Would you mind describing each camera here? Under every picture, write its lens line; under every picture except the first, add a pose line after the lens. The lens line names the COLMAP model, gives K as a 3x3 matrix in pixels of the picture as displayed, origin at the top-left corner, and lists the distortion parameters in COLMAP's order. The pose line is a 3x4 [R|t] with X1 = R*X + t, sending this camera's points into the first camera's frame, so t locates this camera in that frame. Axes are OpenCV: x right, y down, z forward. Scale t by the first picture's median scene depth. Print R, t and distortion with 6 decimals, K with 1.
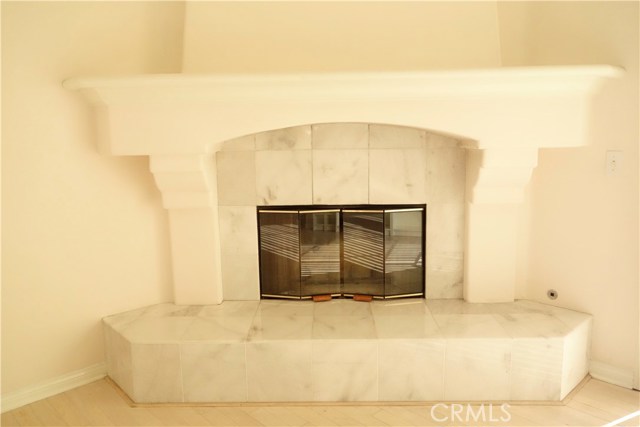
lens RADIAL K [[503.9, 0, 354.8], [0, 503.9, 213.9], [0, 0, 1]] dist [0.001405, -0.000214]
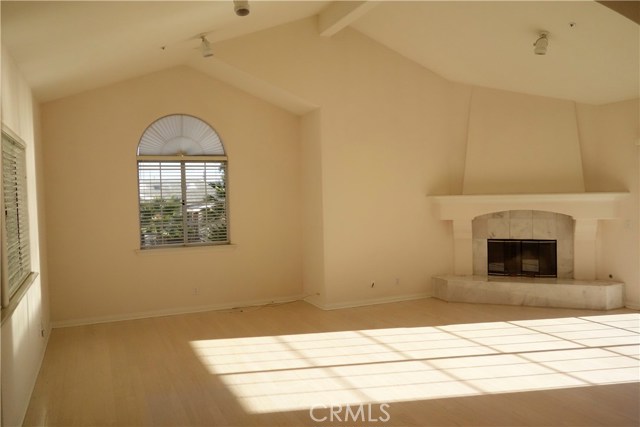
lens RADIAL K [[504.5, 0, 315.9], [0, 504.5, 212.7], [0, 0, 1]] dist [0.001764, -0.002693]
pose [[0.921739, 0.006228, -0.387761, 0.005961], [-0.050597, 0.993256, -0.104320, 0.186222], [0.384496, 0.115776, 0.915838, -1.985407]]
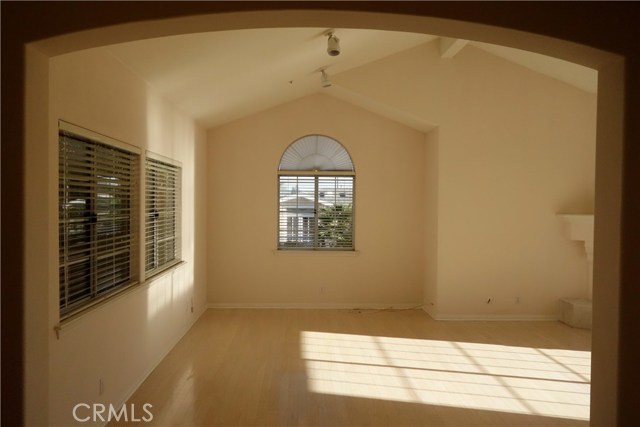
lens RADIAL K [[504.5, 0, 315.9], [0, 504.5, 212.7], [0, 0, 1]] dist [0.001764, -0.002693]
pose [[0.708965, 0.032237, -0.704507, 0.487108], [-0.129460, 0.987928, -0.085074, 0.155353], [0.693260, 0.151520, 0.704580, -1.966260]]
